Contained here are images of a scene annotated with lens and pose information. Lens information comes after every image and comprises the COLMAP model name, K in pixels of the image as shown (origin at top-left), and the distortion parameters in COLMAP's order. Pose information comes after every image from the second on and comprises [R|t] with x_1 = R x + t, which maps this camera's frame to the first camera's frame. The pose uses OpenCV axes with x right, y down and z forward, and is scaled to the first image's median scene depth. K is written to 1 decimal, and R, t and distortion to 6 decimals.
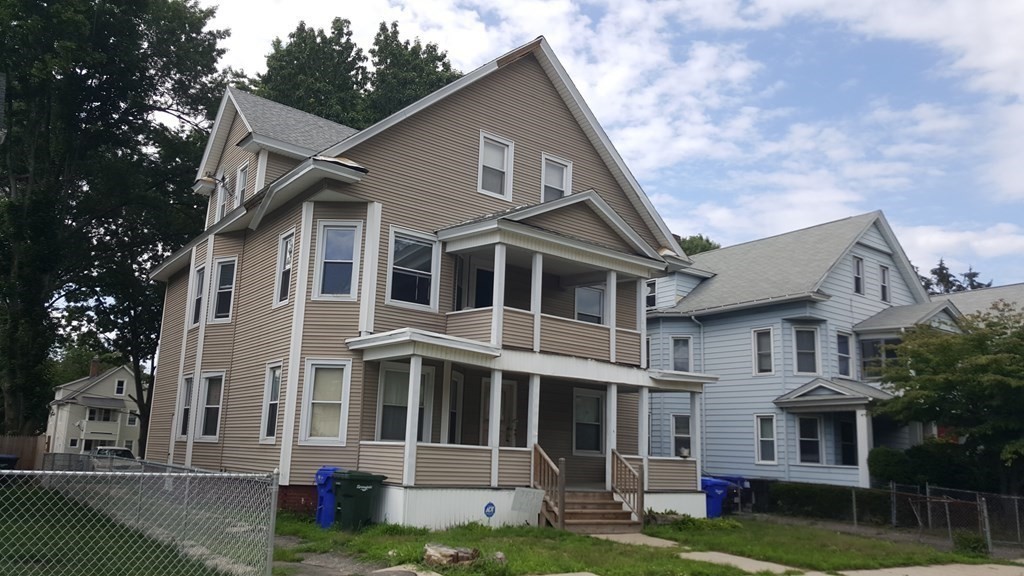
lens RADIAL K [[758.5, 0, 506.1], [0, 758.5, 296.2], [0, 0, 1]] dist [0.075728, -0.088214]
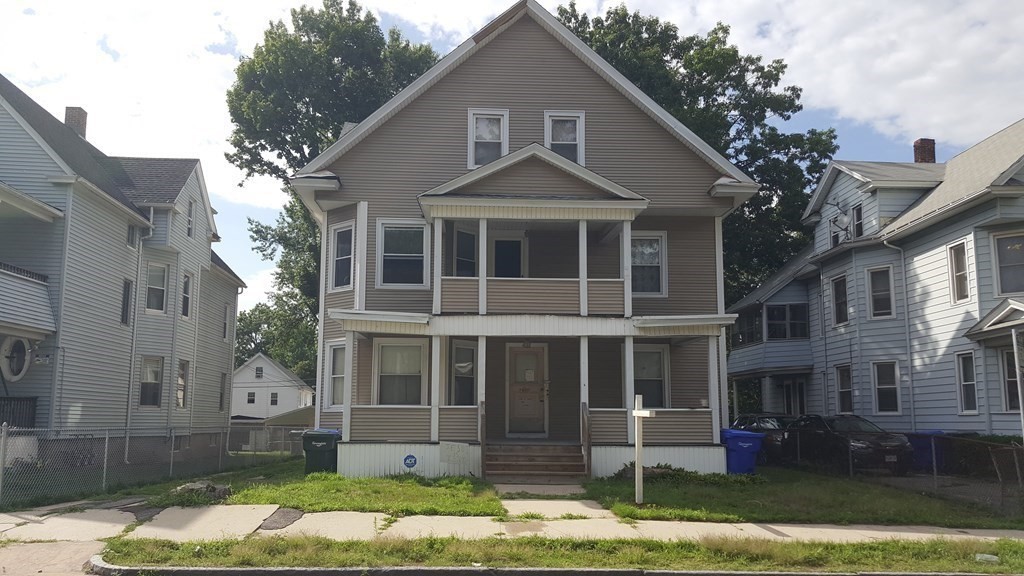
lens RADIAL K [[758.5, 0, 505.1], [0, 758.5, 323.8], [0, 0, 1]] dist [0.075728, -0.088214]
pose [[0.824338, -0.109796, -0.555348, 0.546887], [0.144469, 0.989330, 0.018848, 0.060383], [0.547353, -0.095768, 0.831405, 0.128632]]
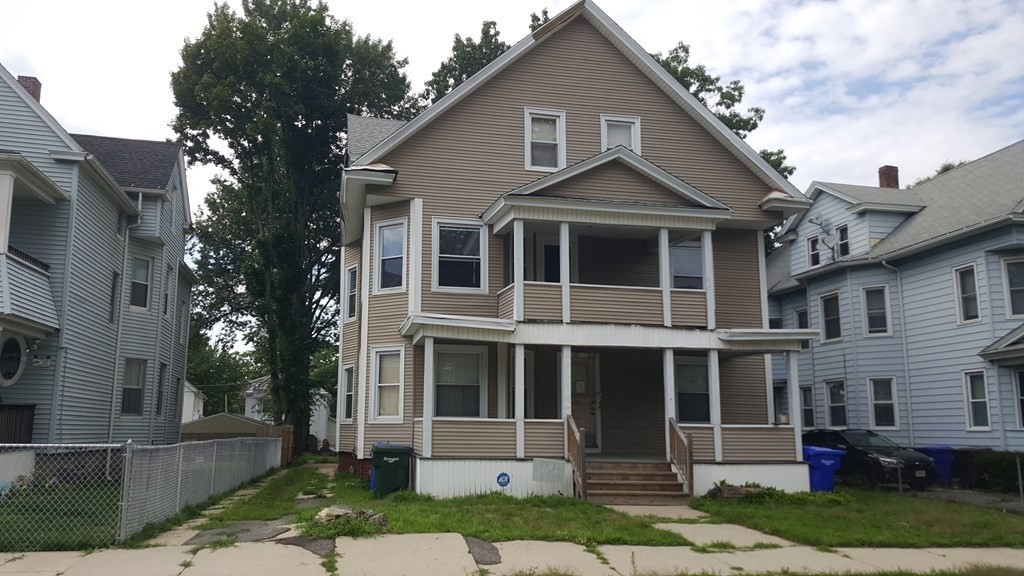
lens RADIAL K [[758.5, 0, 483.1], [0, 758.5, 303.4], [0, 0, 1]] dist [0.075728, -0.088214]
pose [[0.899677, -0.102430, -0.424369, 0.310882], [0.115261, 0.993325, 0.004597, 0.026512], [0.421066, -0.053049, 0.905478, 0.051492]]
